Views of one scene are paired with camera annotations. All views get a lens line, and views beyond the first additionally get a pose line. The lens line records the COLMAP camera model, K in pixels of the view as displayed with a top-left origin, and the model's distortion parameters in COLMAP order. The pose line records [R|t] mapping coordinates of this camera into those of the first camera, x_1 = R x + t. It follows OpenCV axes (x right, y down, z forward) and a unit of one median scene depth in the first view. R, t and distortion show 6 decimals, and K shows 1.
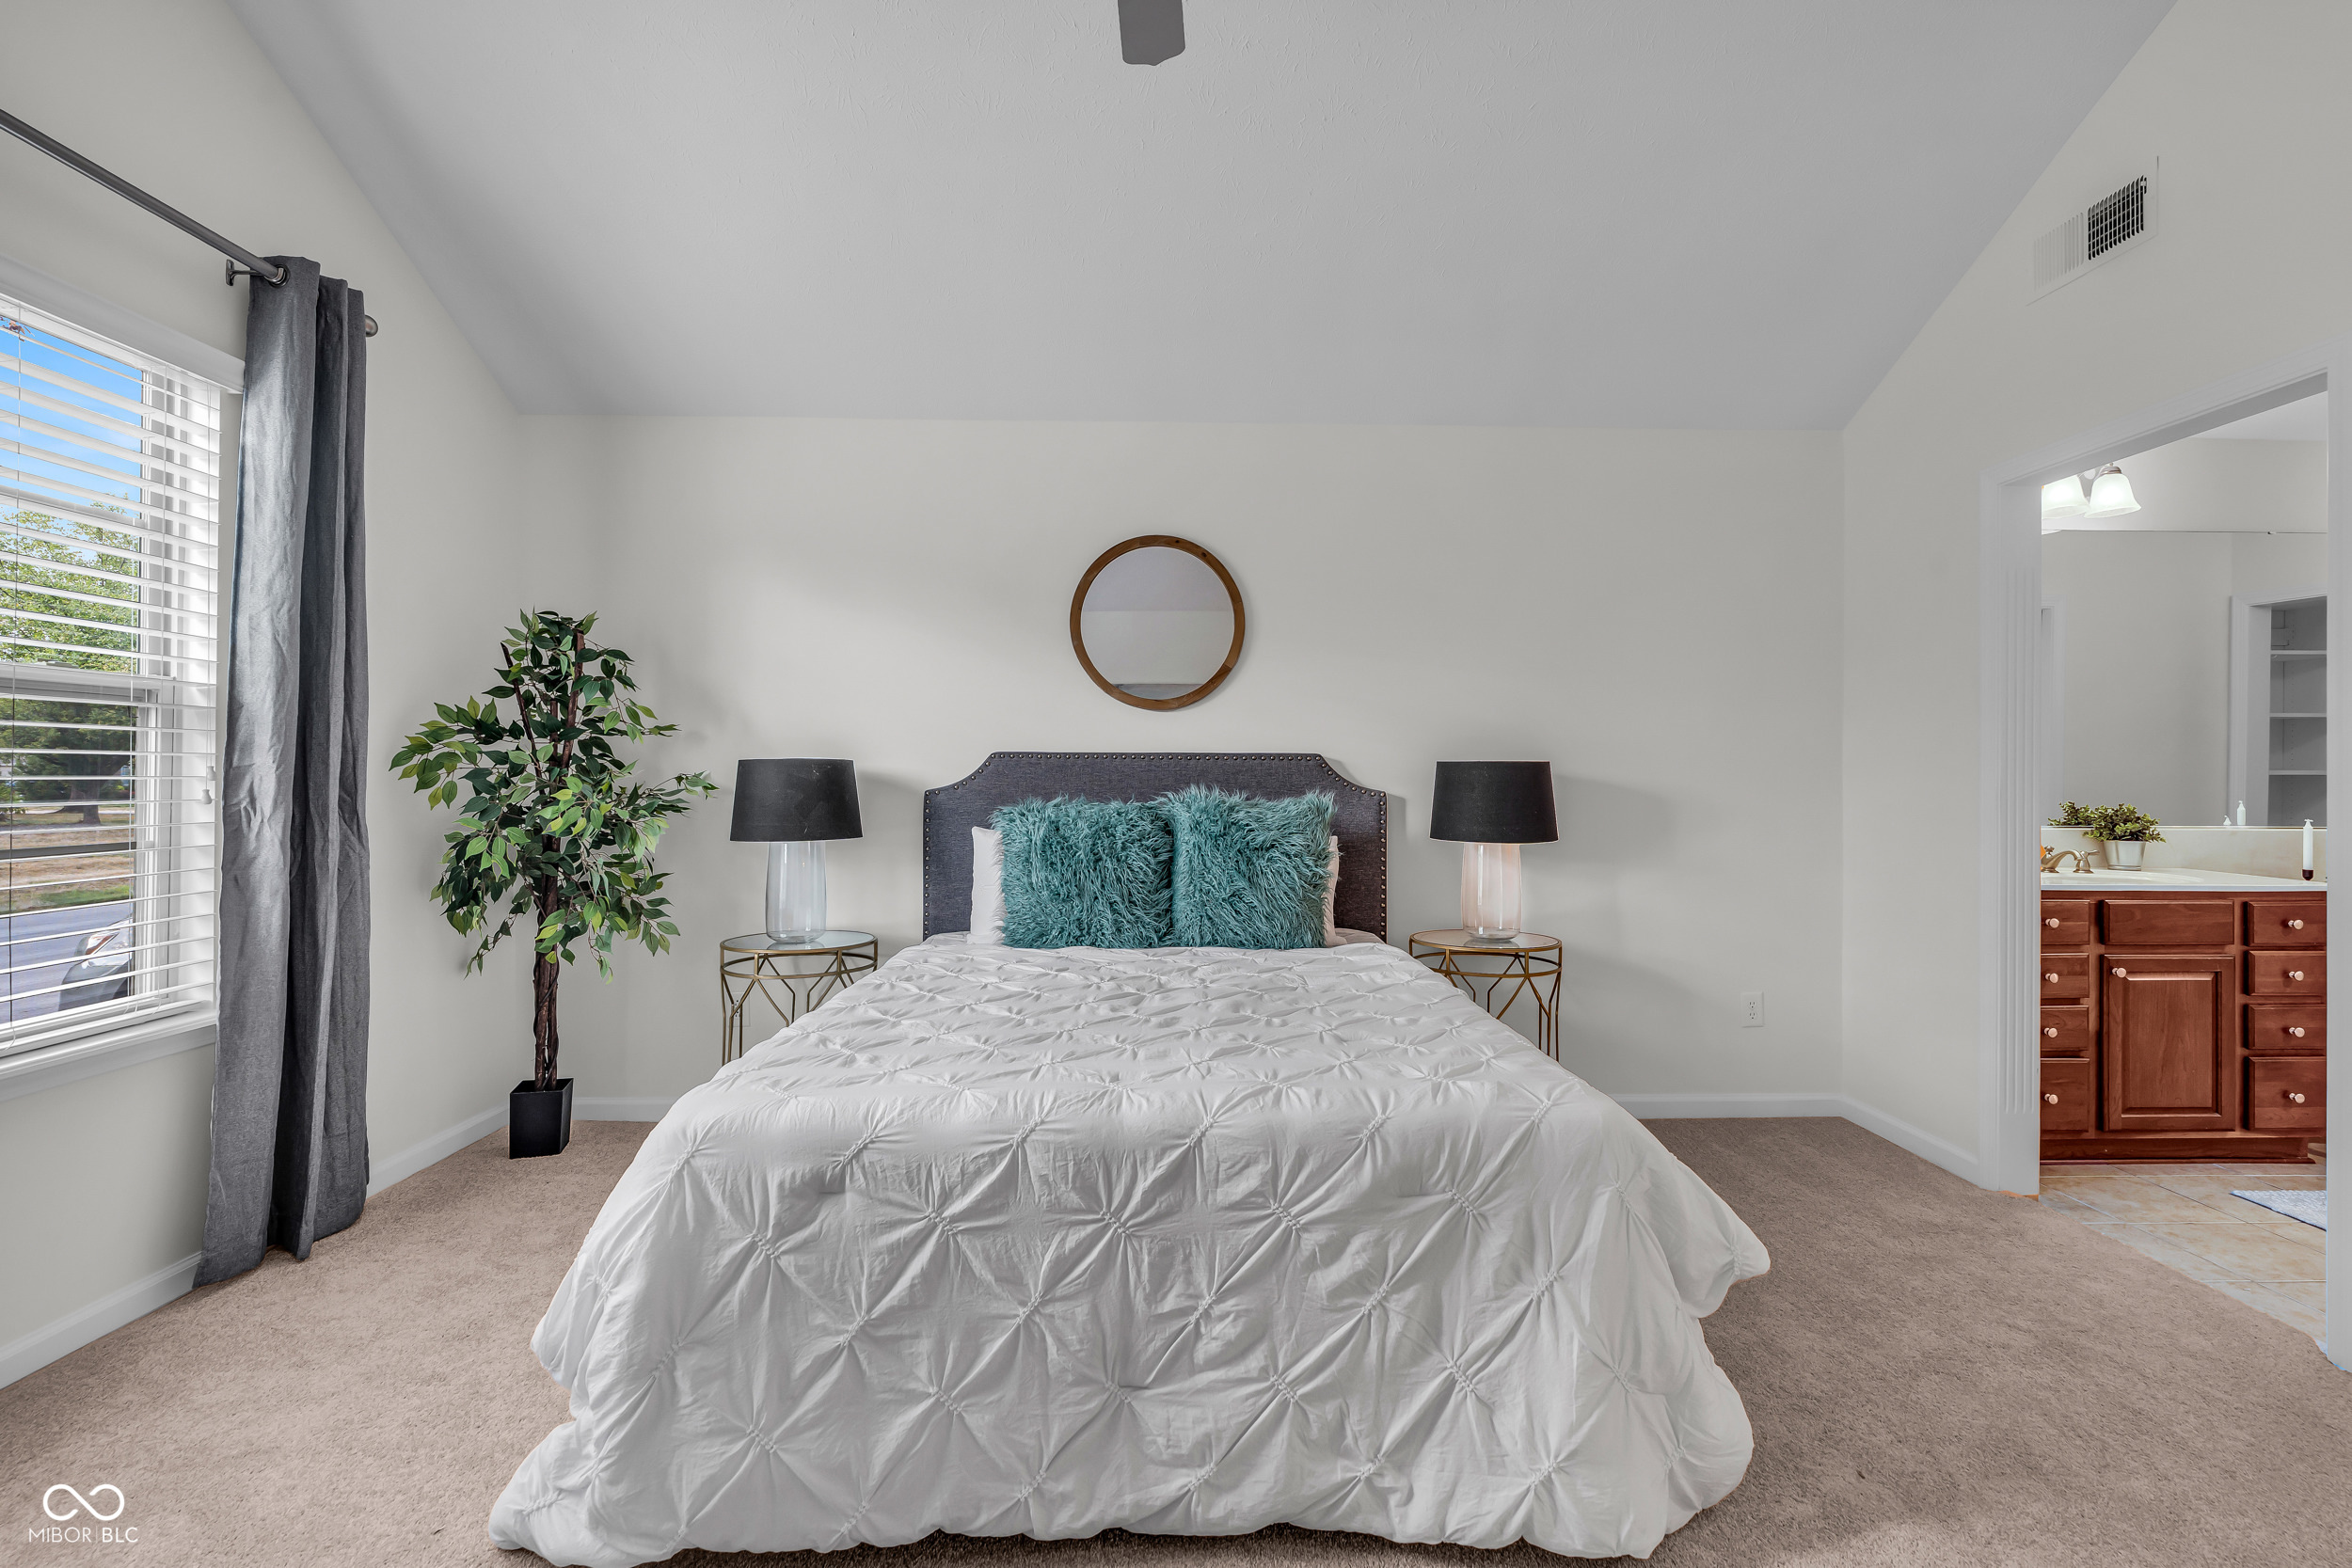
lens RADIAL K [[1052.0, 0, 1180.2], [0, 1052.0, 788.4], [0, 0, 1]] dist [-0.006644, 0.000312]
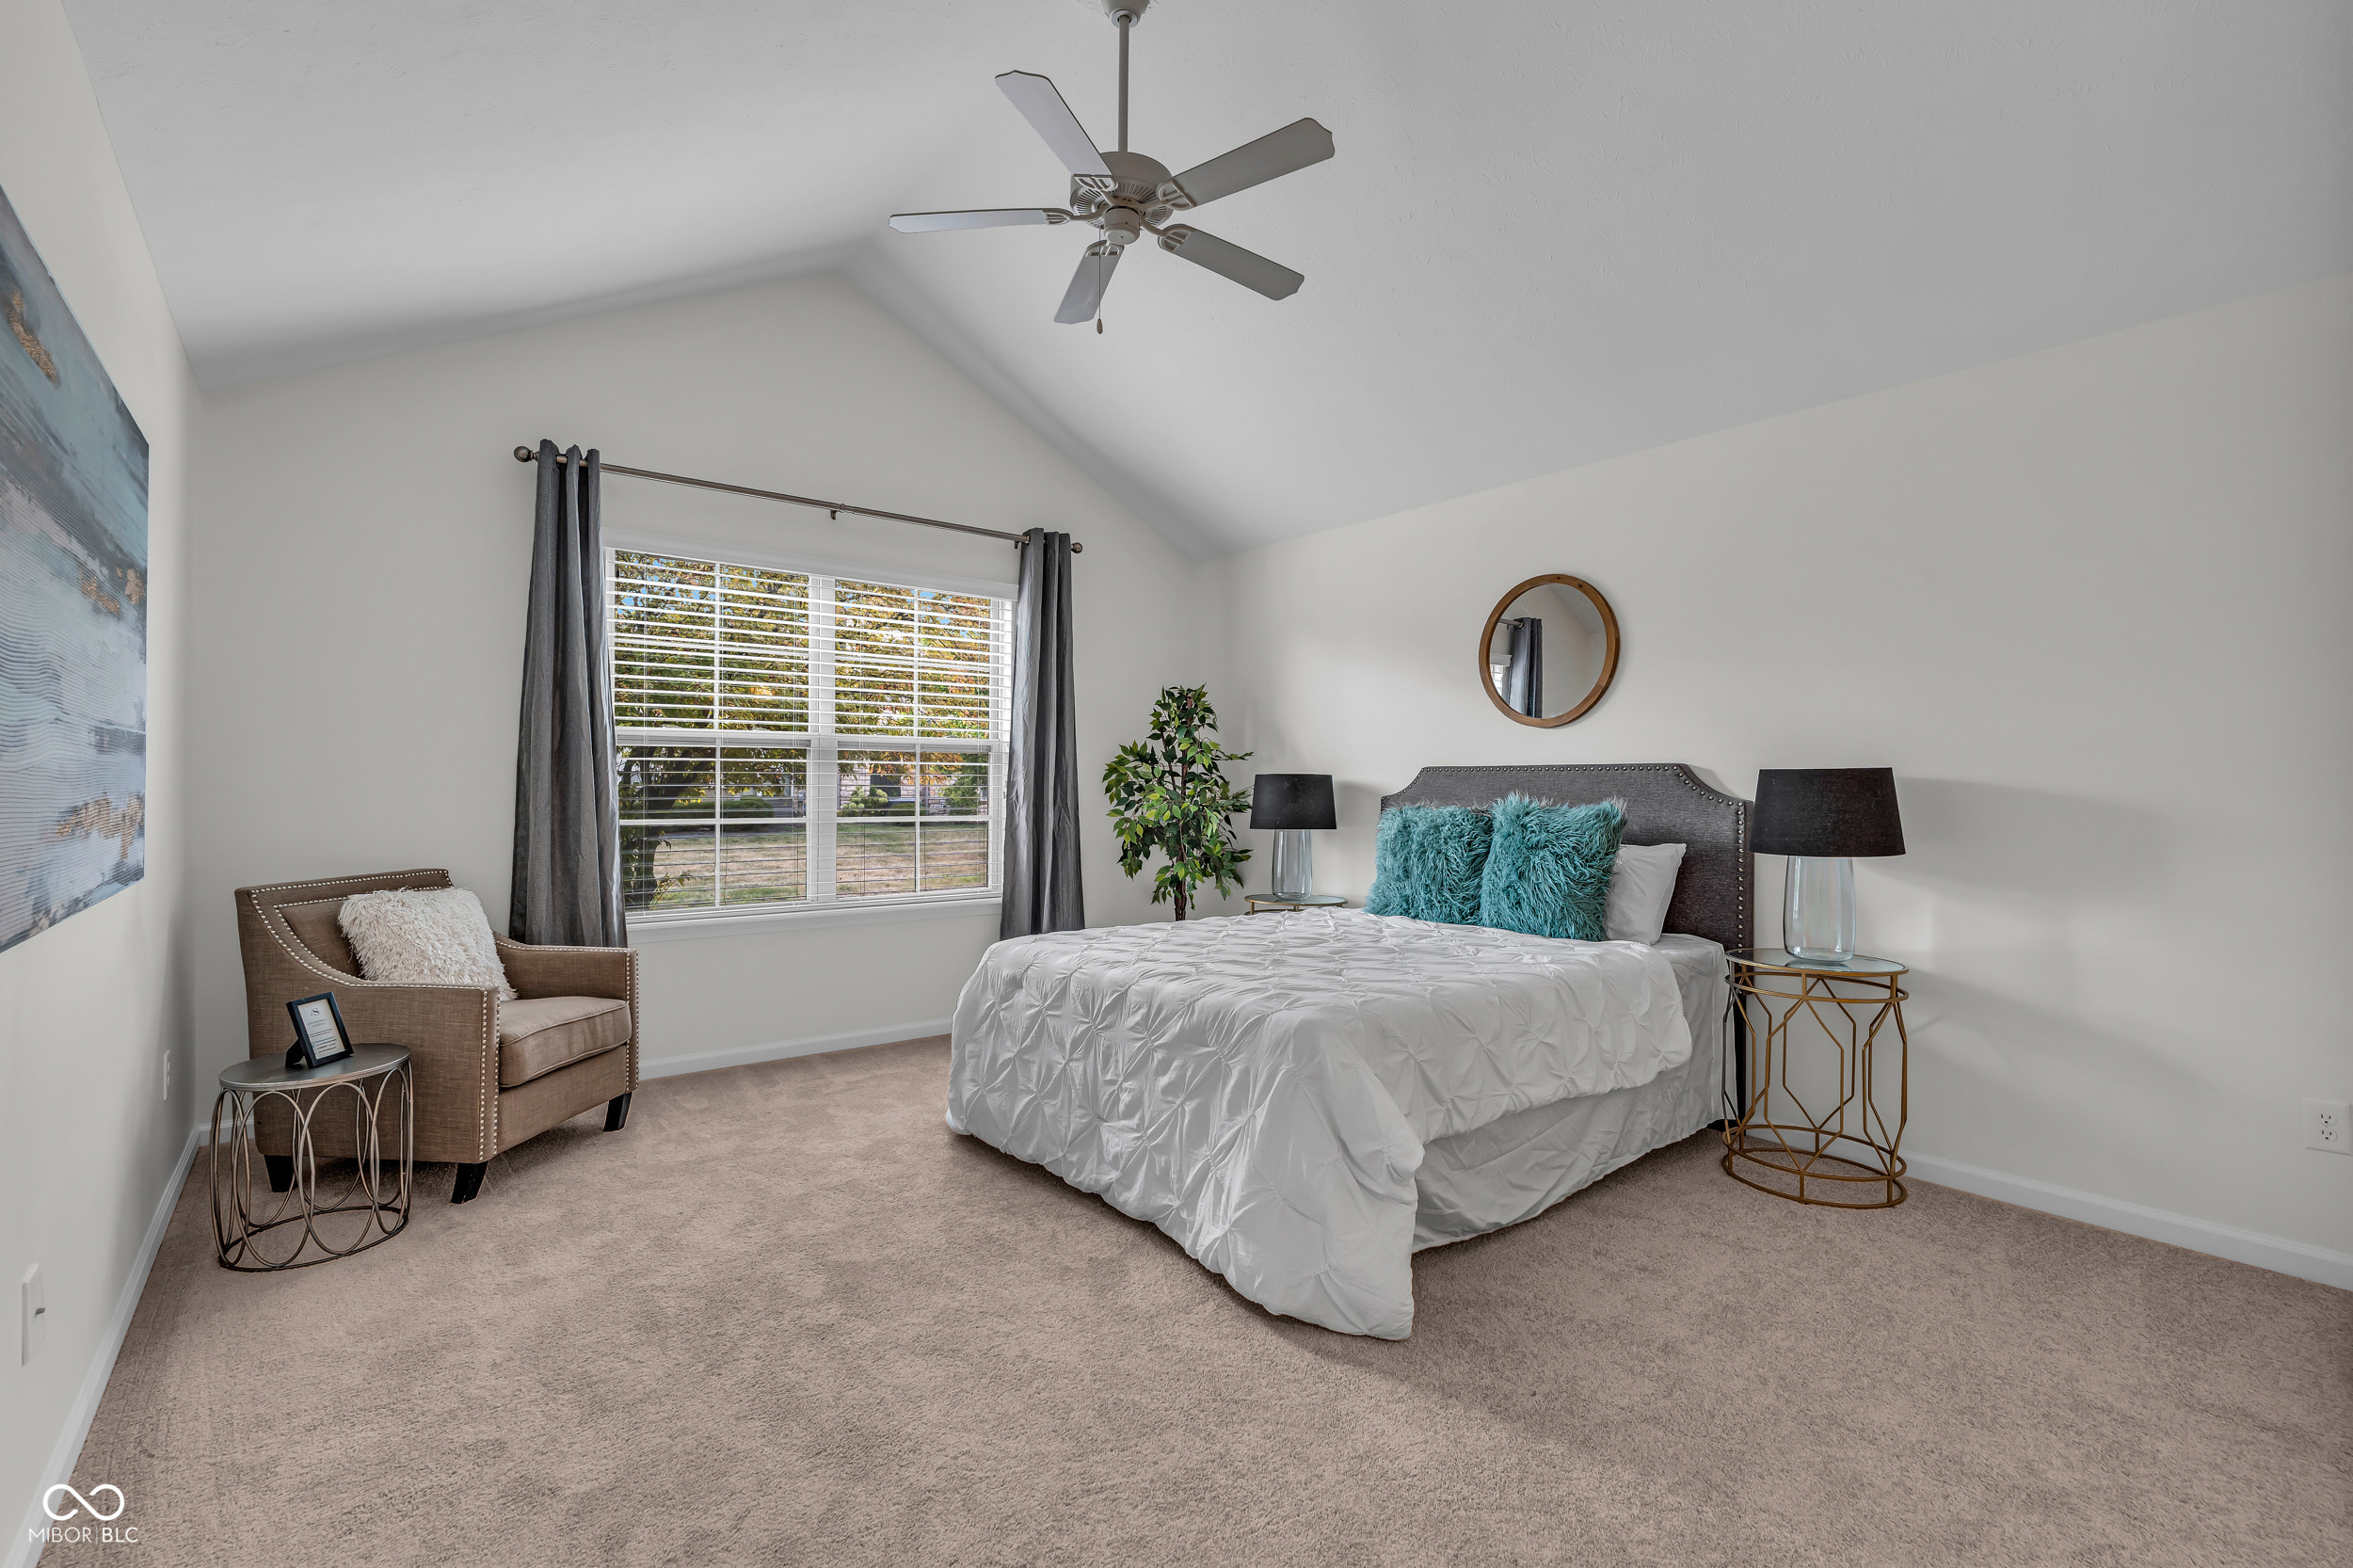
lens RADIAL K [[1052.5, 0, 1179.1], [0, 1052.5, 781.9], [0, 0, 1]] dist [-0.006644, 0.000312]
pose [[0.609034, -0.004146, -0.793134, 0.889170], [-0.007183, 0.999917, -0.010742, 0.000315], [0.793112, 0.012239, 0.608953, -0.011285]]
